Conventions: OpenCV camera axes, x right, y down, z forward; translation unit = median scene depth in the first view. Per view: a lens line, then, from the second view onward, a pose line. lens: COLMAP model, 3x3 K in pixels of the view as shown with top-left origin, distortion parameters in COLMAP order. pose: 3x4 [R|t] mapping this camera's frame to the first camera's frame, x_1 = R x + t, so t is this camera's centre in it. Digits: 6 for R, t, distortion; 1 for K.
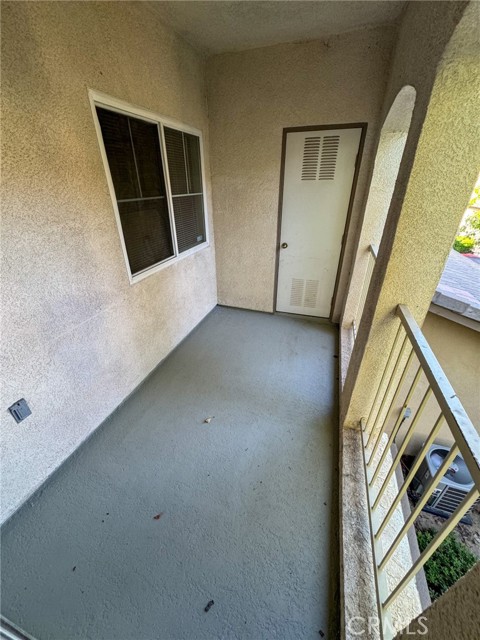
lens RADIAL K [[255.3, 0, 241.0], [0, 255.3, 320.5], [0, 0, 1]] dist [-0.000659, 0.000085]
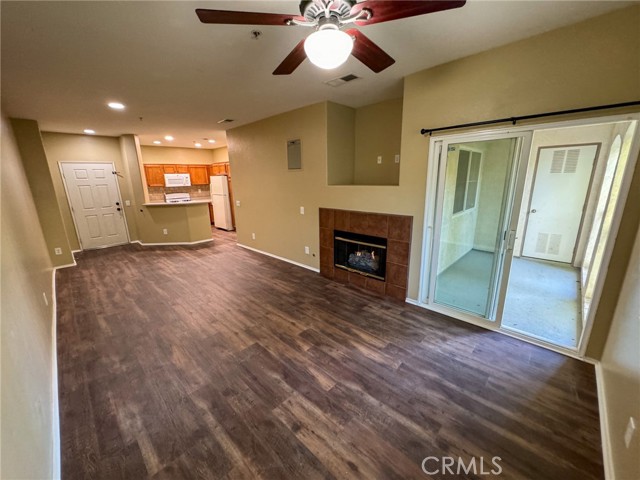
lens RADIAL K [[255.3, 0, 320.1], [0, 255.3, 239.8], [0, 0, 1]] dist [-0.000659, 0.000085]
pose [[0.900301, 0.096496, -0.424437, -0.334414], [-0.198341, 0.958944, -0.202698, 0.461404], [0.387452, 0.266673, 0.882477, -0.857200]]
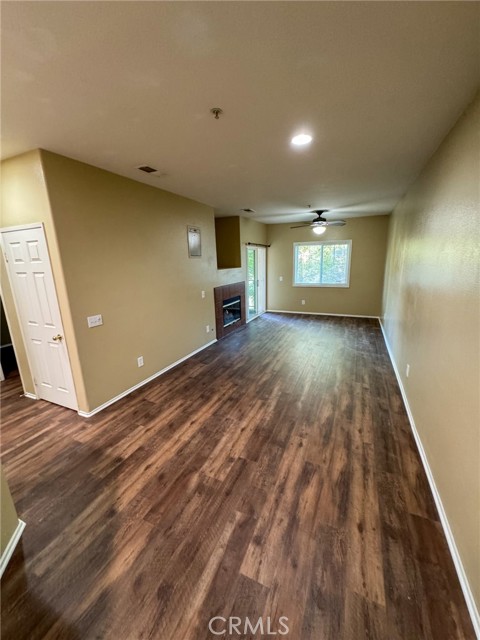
lens RADIAL K [[255.3, 0, 240.6], [0, 255.3, 320.5], [0, 0, 1]] dist [-0.000659, 0.000085]
pose [[0.100741, -0.221537, 0.969934, -5.137251], [0.498919, 0.854703, 0.143398, -0.401448], [-0.860774, 0.469472, 0.196633, 0.766814]]
